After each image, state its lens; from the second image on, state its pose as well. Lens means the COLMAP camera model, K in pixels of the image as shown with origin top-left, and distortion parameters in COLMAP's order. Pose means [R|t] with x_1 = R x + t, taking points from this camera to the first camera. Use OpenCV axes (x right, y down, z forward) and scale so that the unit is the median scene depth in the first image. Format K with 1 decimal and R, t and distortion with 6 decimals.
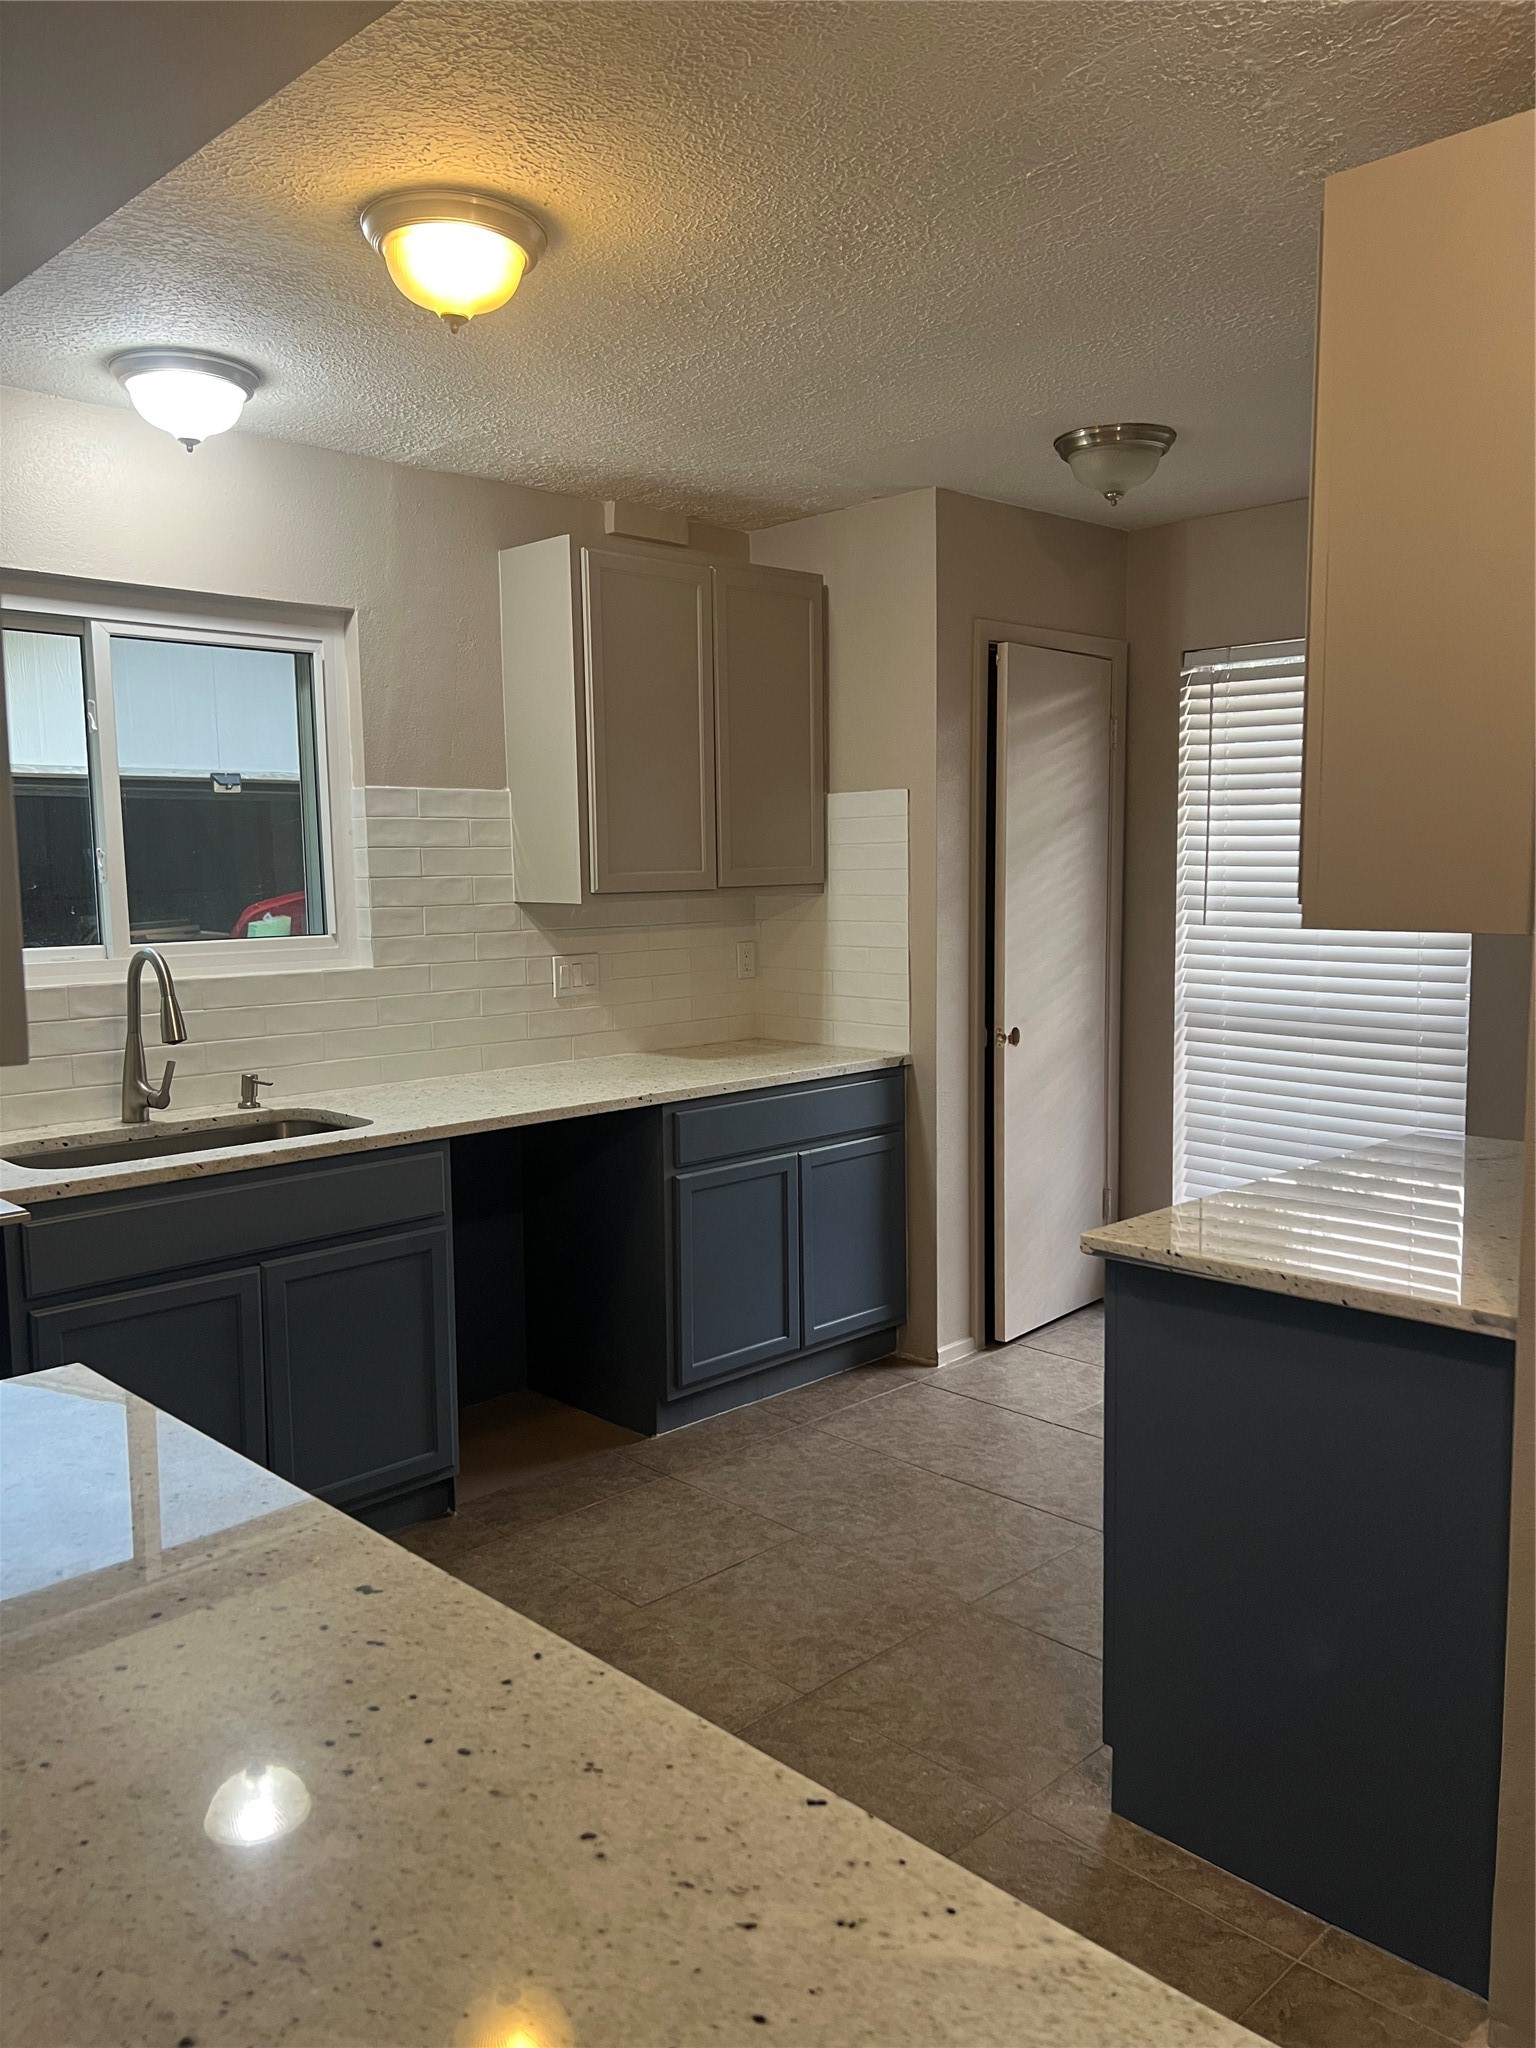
lens RADIAL K [[1537.6, 0, 778.3], [0, 1537.6, 1028.3], [0, 0, 1]] dist [0.039901, -0.045867]
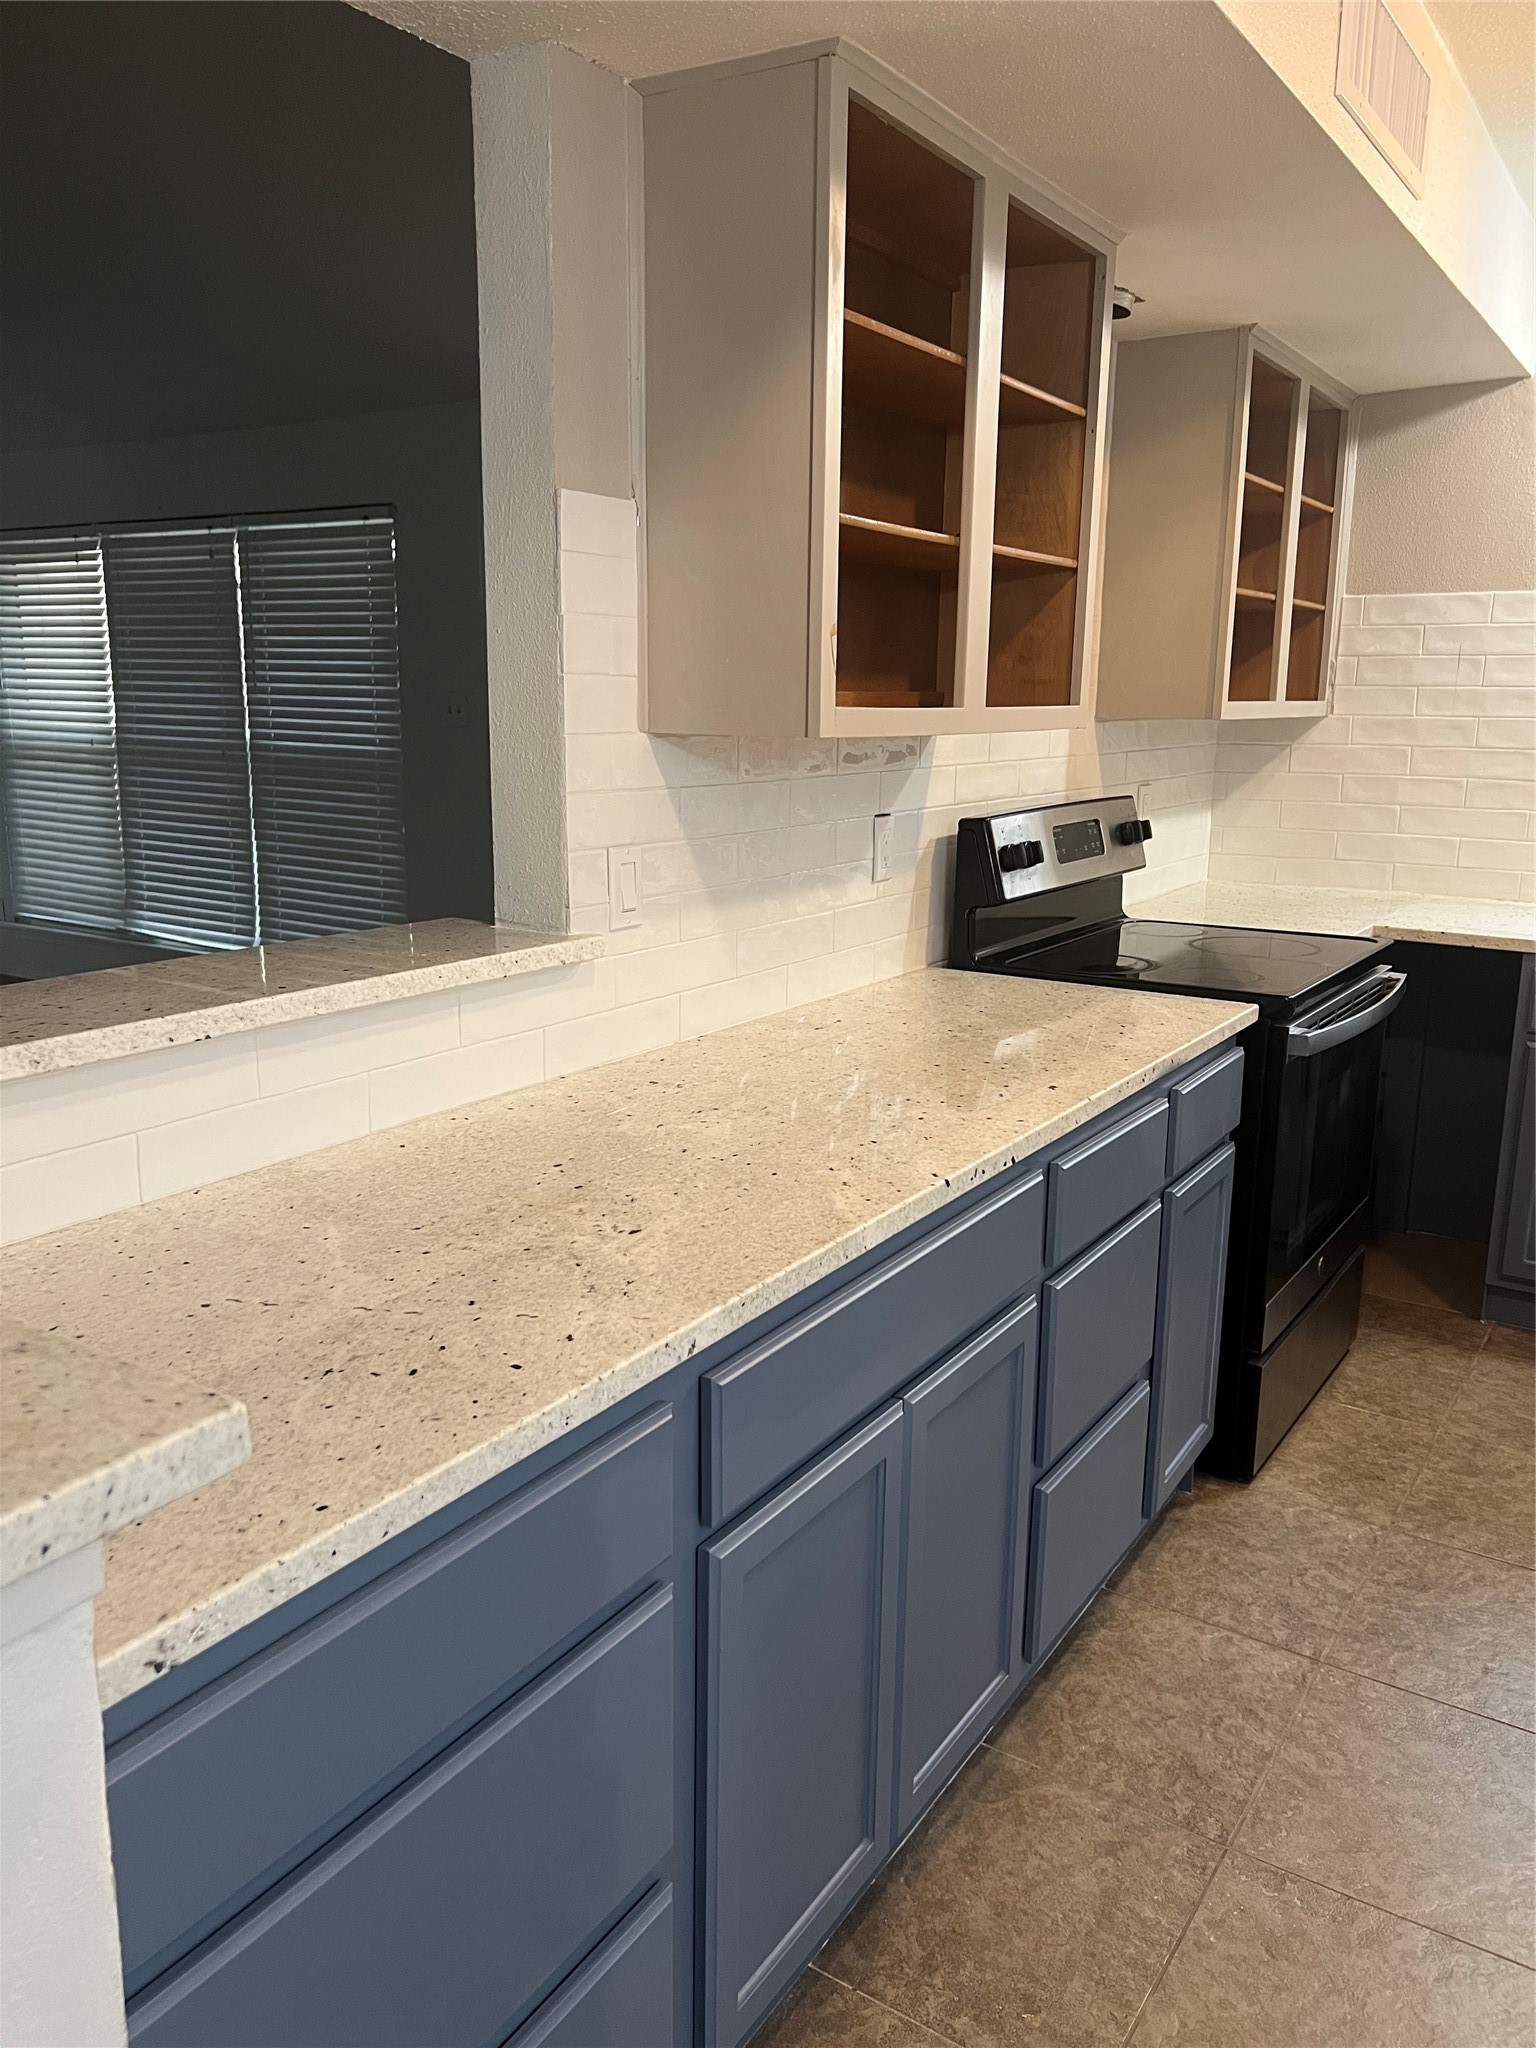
lens RADIAL K [[1537.6, 0, 774.4], [0, 1537.6, 1032.6], [0, 0, 1]] dist [0.039901, -0.045867]
pose [[0.220455, 0.226730, -0.948680, 0.392981], [-0.115490, 0.971835, 0.205426, -0.006438], [0.968536, 0.064276, 0.240431, 0.081065]]
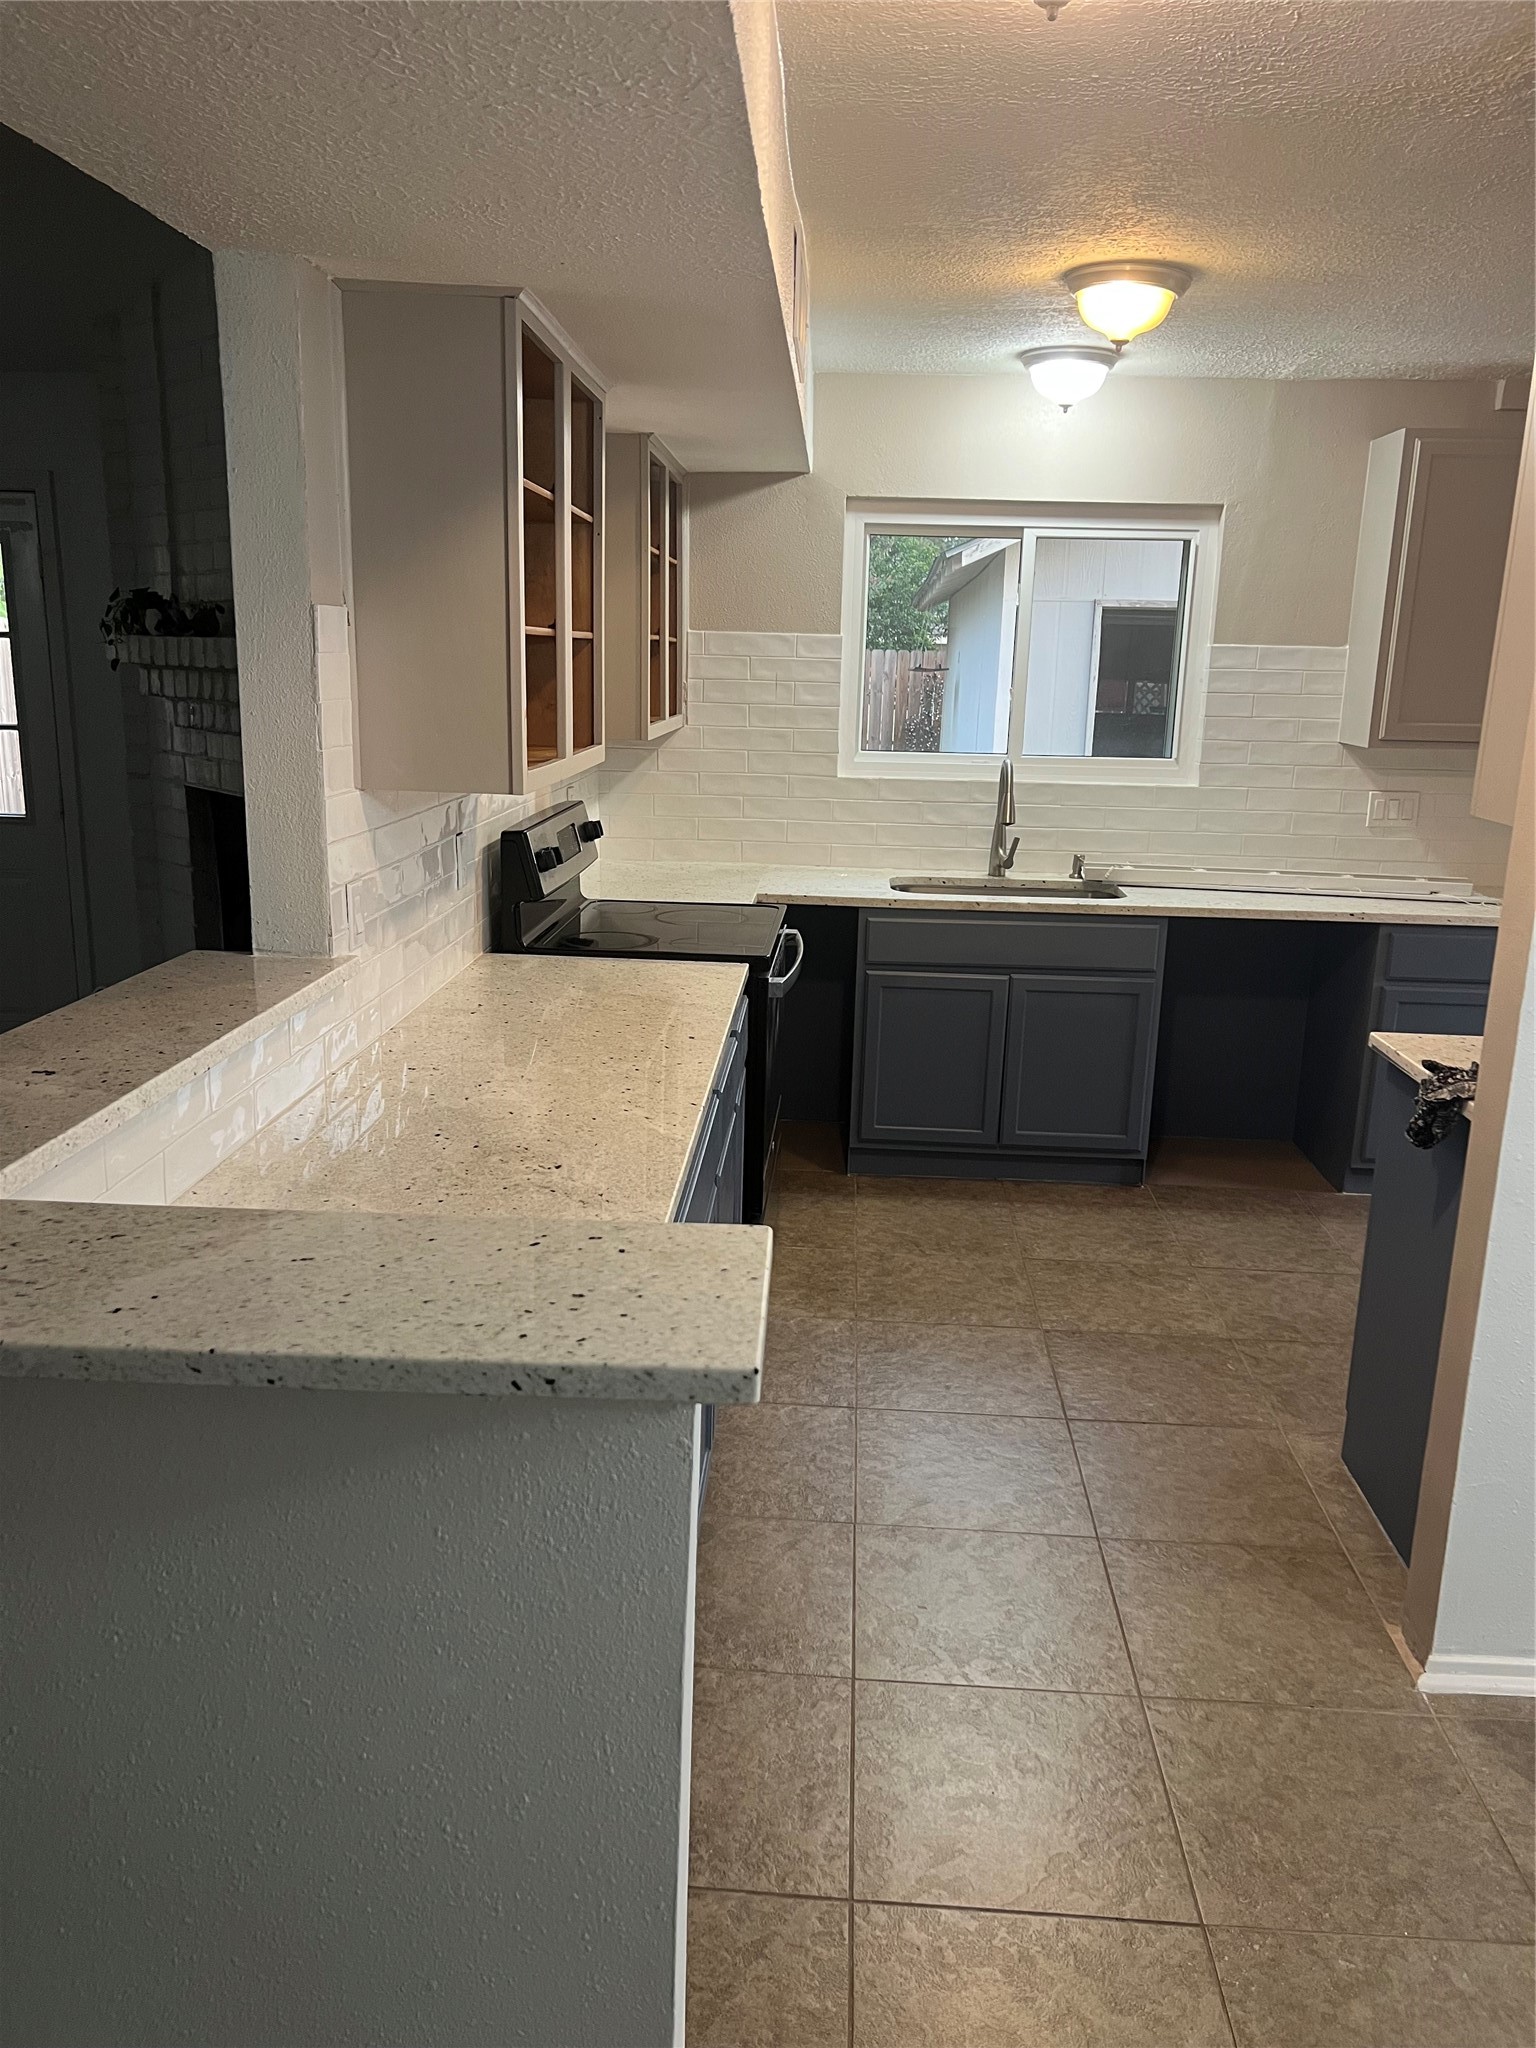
lens RADIAL K [[1537.6, 0, 756.7], [0, 1537.6, 1021.2], [0, 0, 1]] dist [0.039901, -0.045867]
pose [[0.677961, 0.202910, -0.706538, 0.459464], [-0.112481, 0.978465, 0.173073, -0.029830], [0.726441, -0.037865, 0.686185, -0.180372]]
